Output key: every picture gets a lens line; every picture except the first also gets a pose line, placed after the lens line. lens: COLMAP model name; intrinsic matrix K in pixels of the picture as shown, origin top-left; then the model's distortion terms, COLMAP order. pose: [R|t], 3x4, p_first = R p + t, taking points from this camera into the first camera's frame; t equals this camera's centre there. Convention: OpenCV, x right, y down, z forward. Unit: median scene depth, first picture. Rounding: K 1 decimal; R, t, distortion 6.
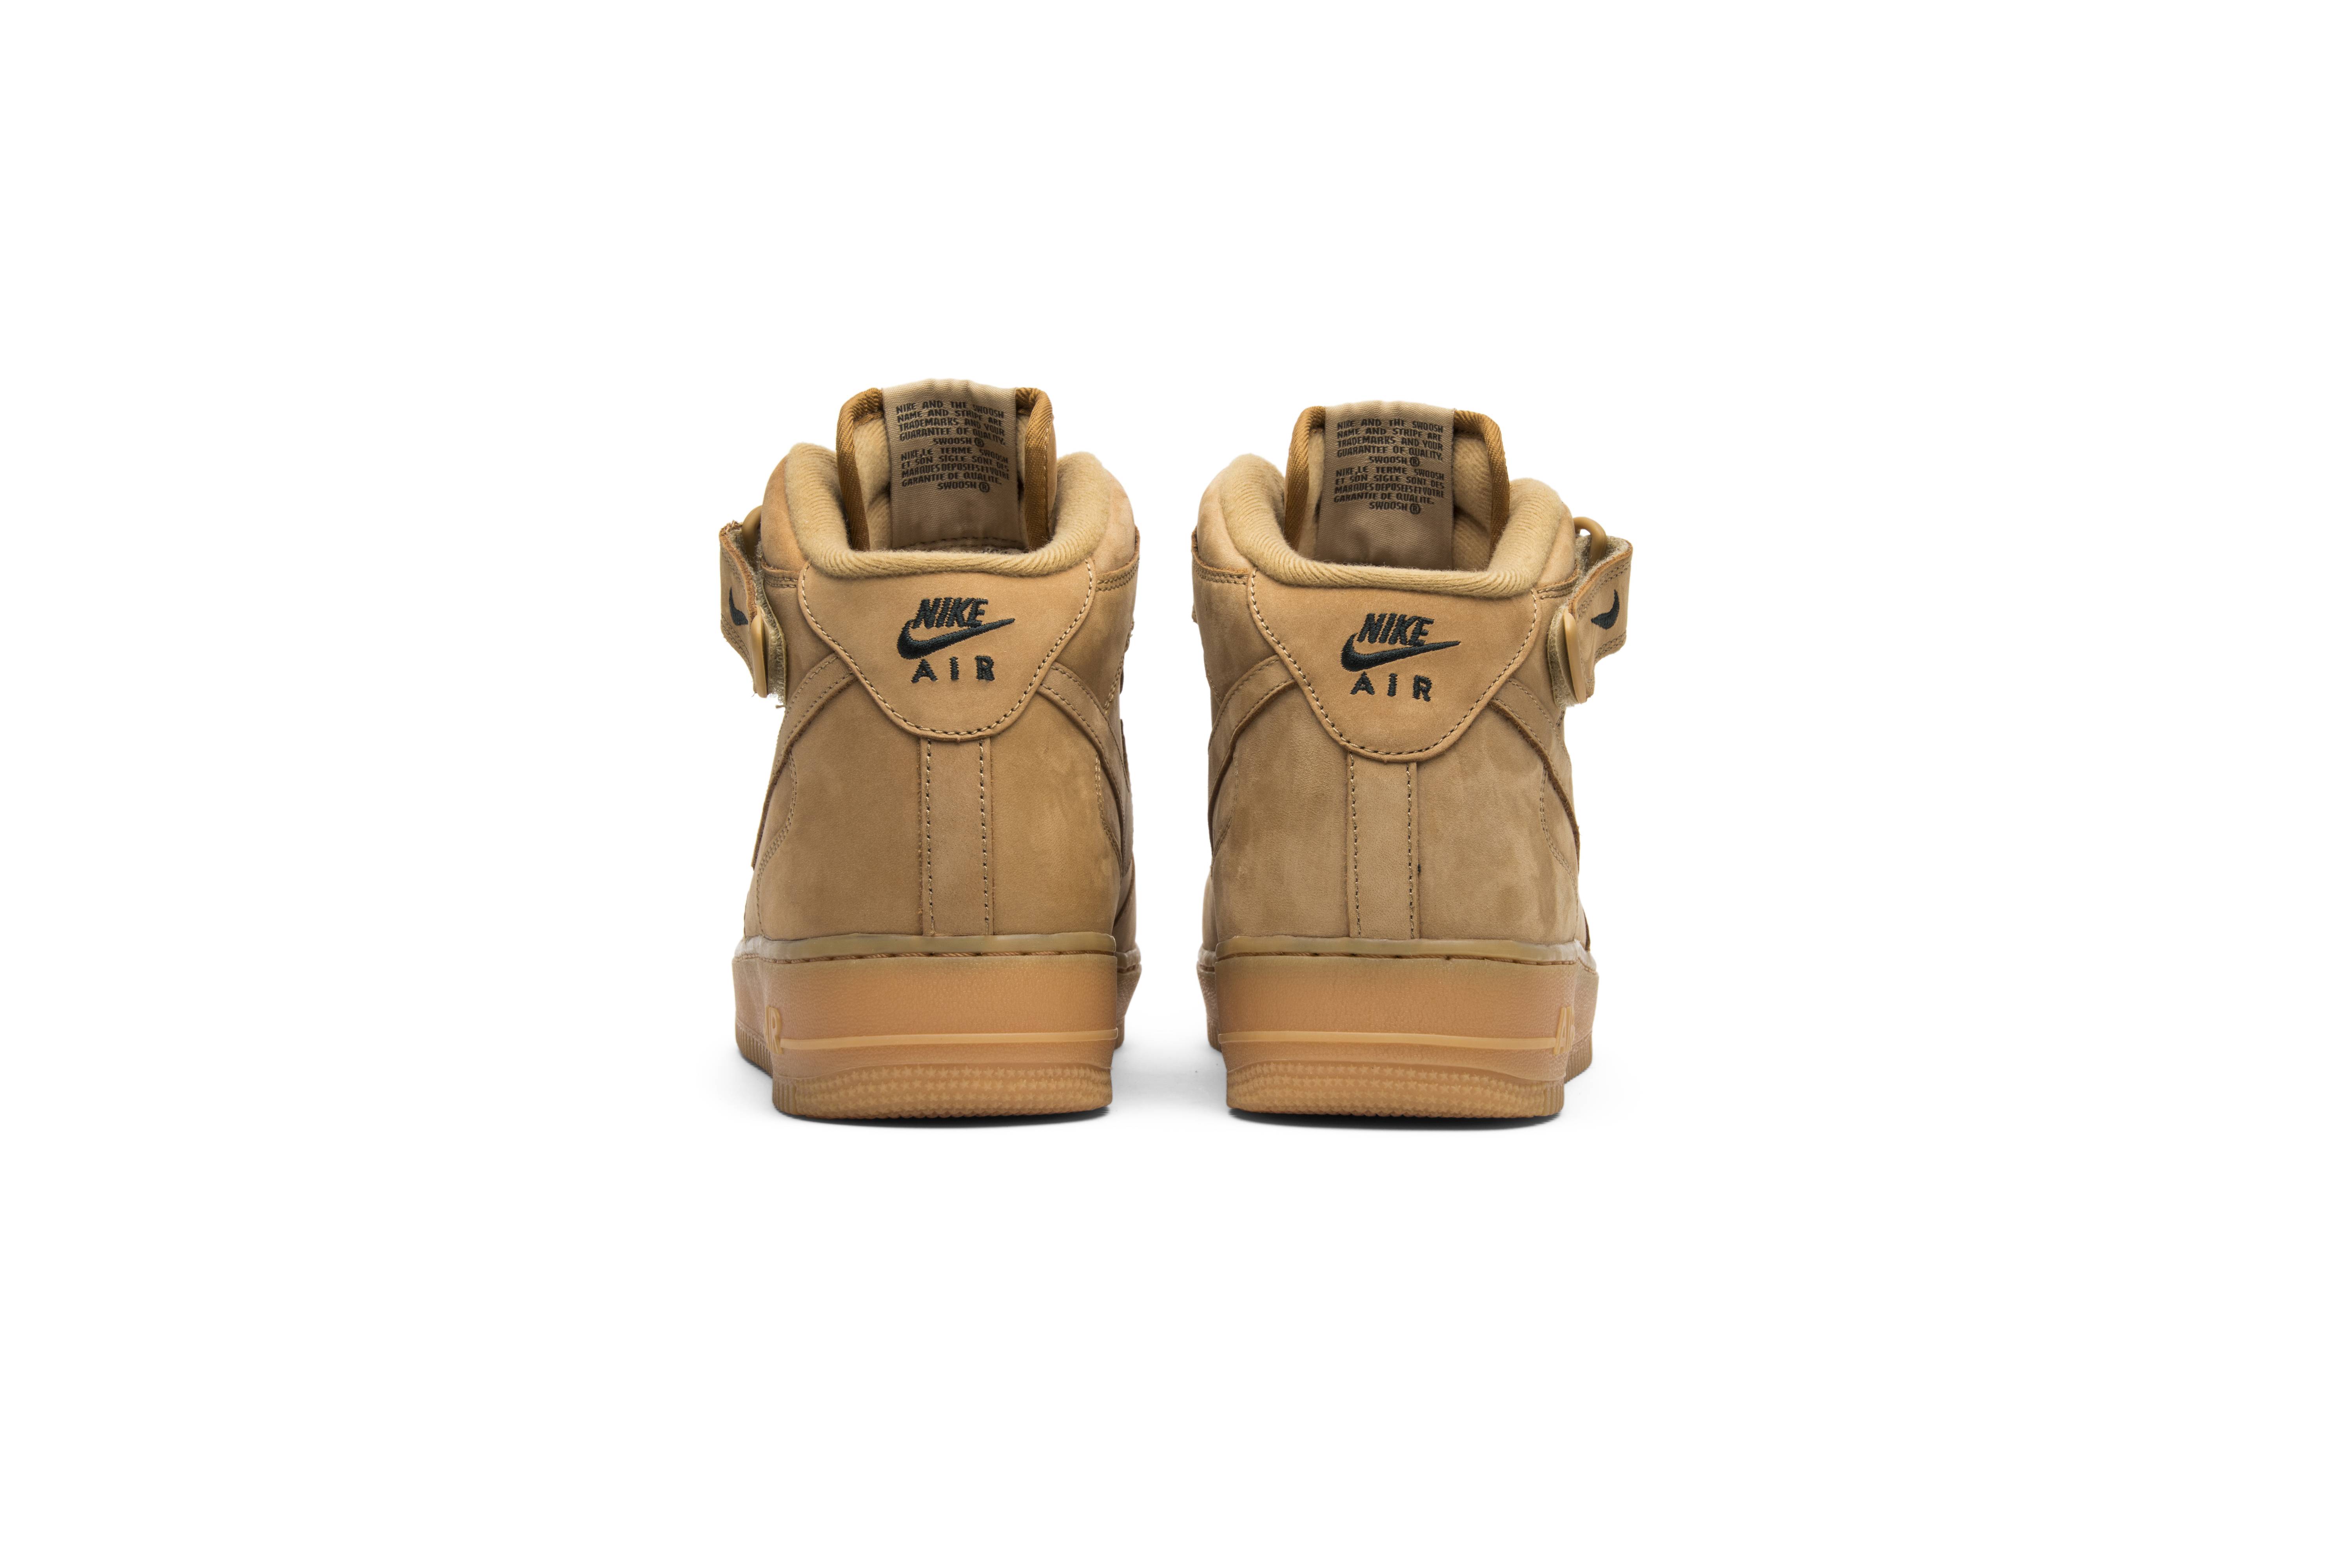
lens RADIAL K [[7873.7, 0, 1177.9], [0, 7873.7, 776.5], [0, 0, 1]] dist [1.812650, 0.000000]
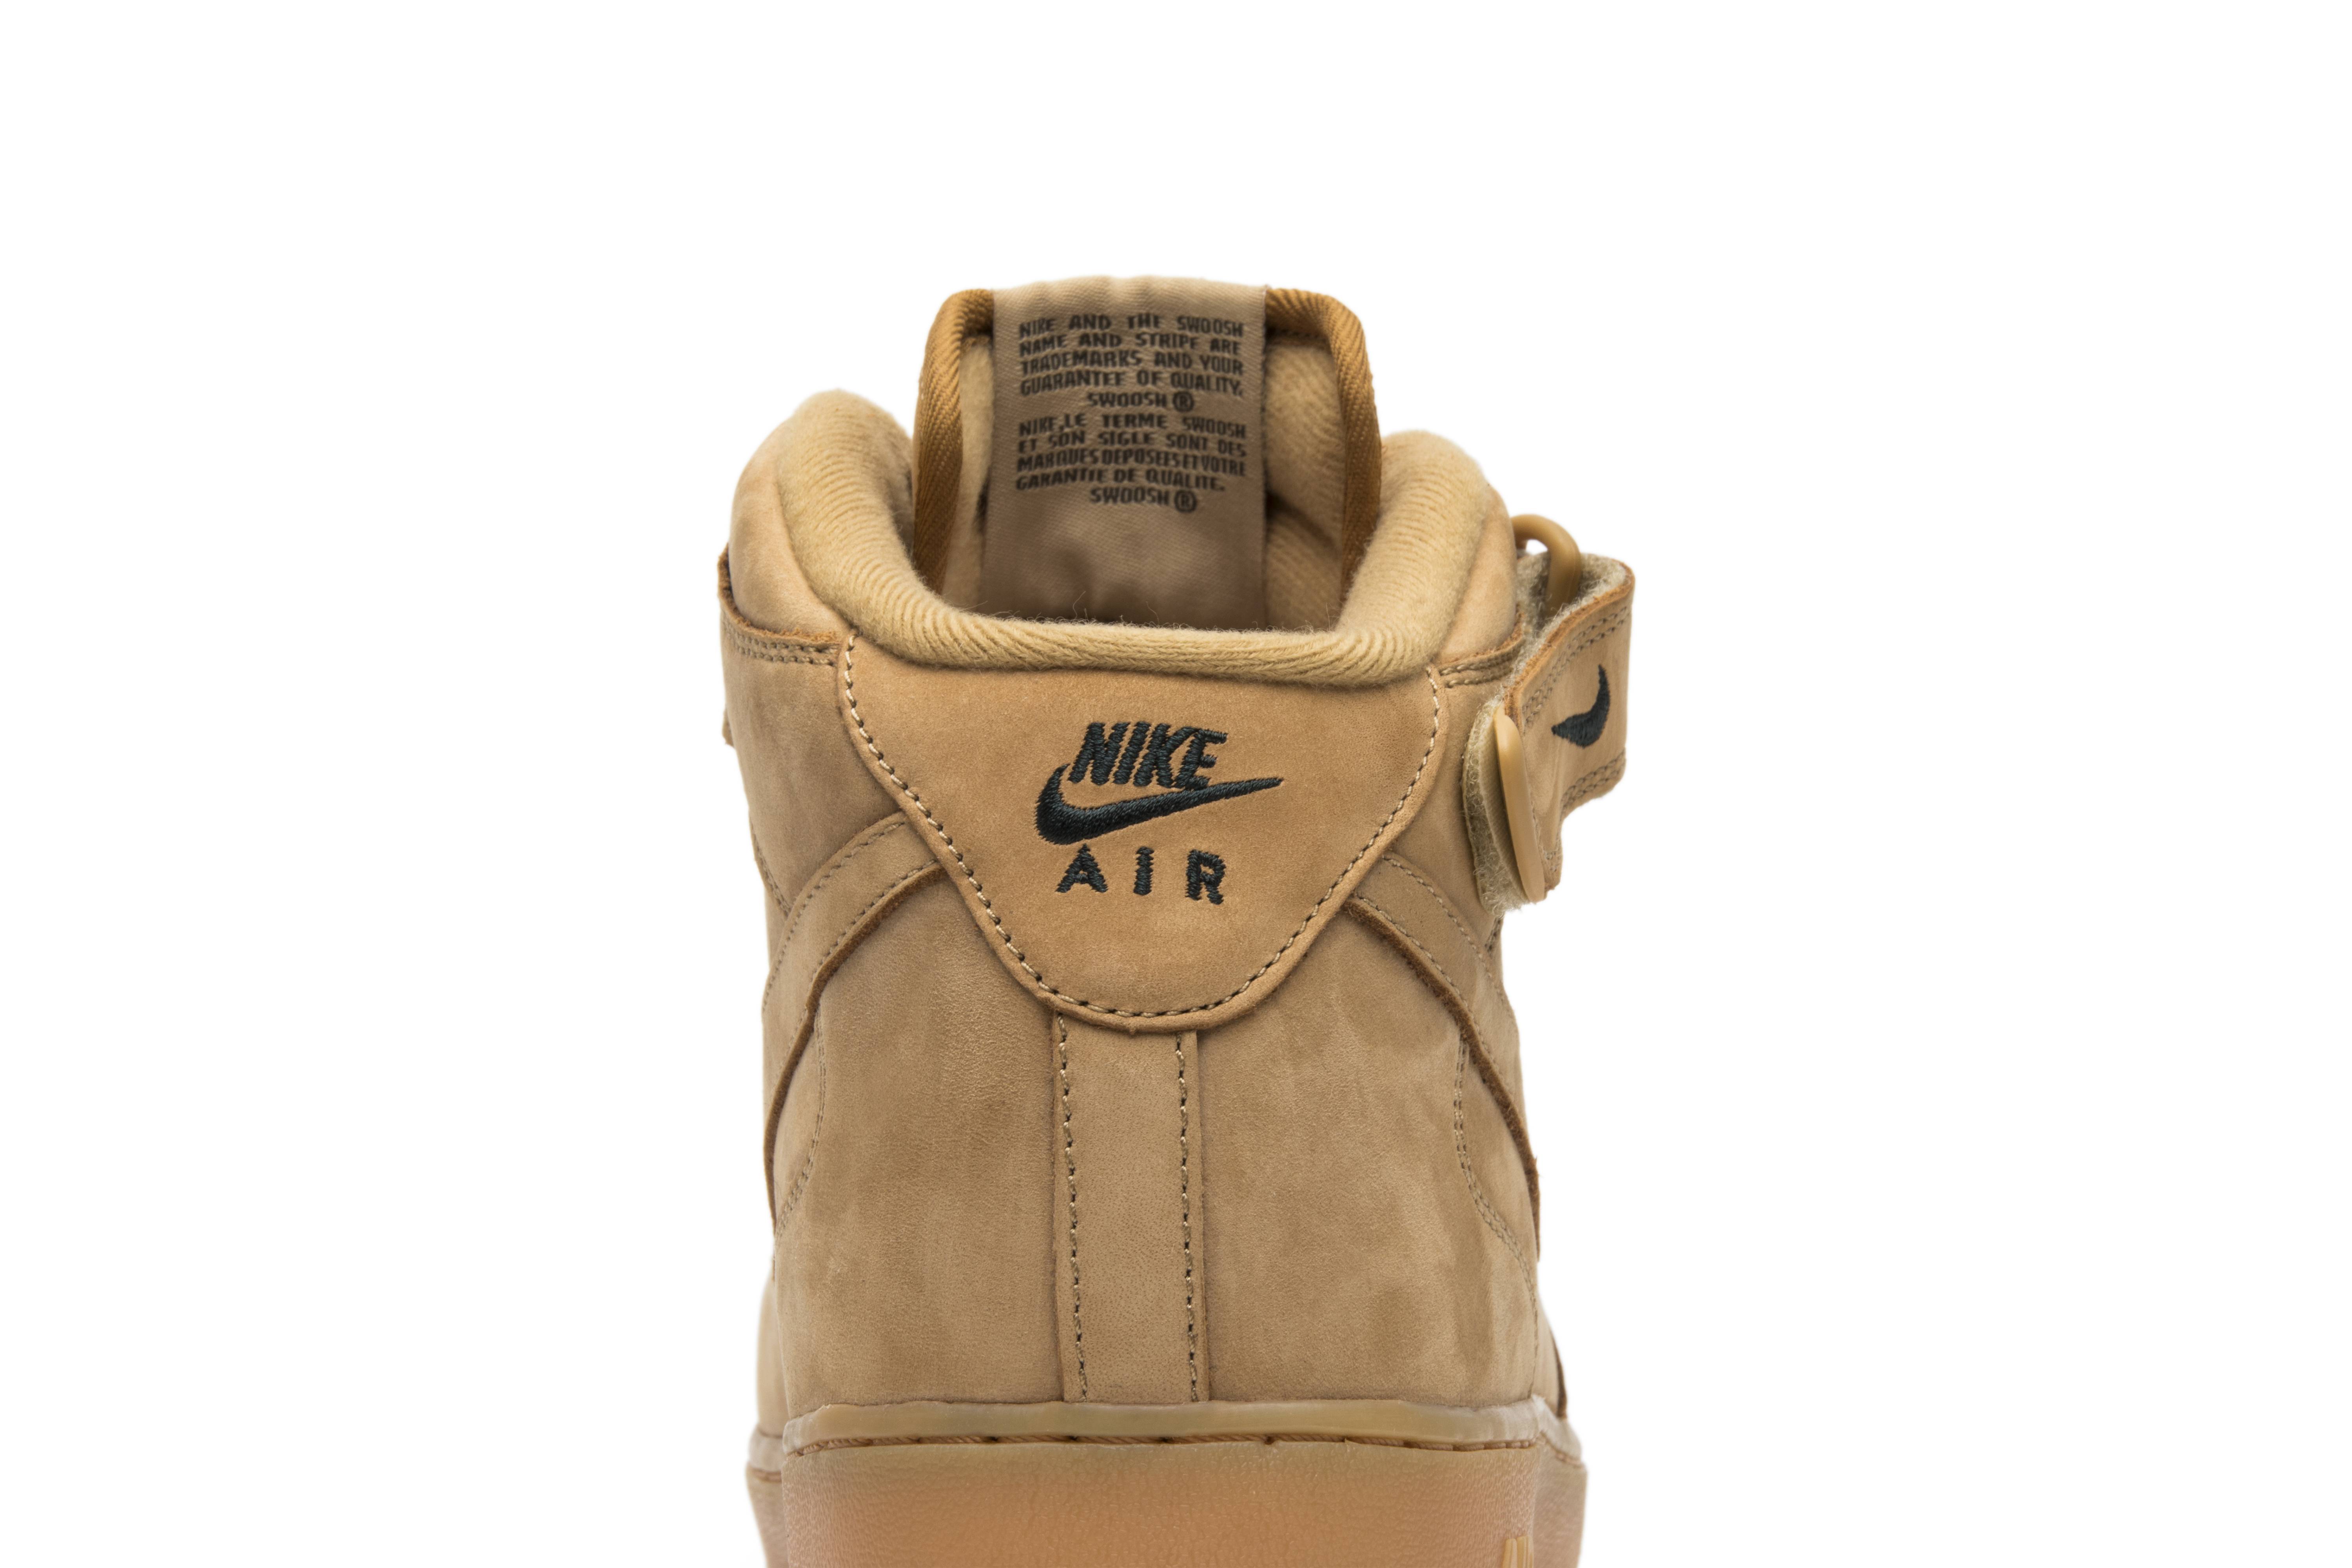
lens RADIAL K [[11375.0, 0, 1190.1], [0, 11375.0, 789.8], [0, 0, 1]] dist [1.081096, 0.000000]
pose [[0.998631, -0.018766, 0.048822, -0.003652], [0.020323, 0.999295, -0.031583, 0.005356], [-0.048195, 0.032532, 0.998308, 0.309659]]
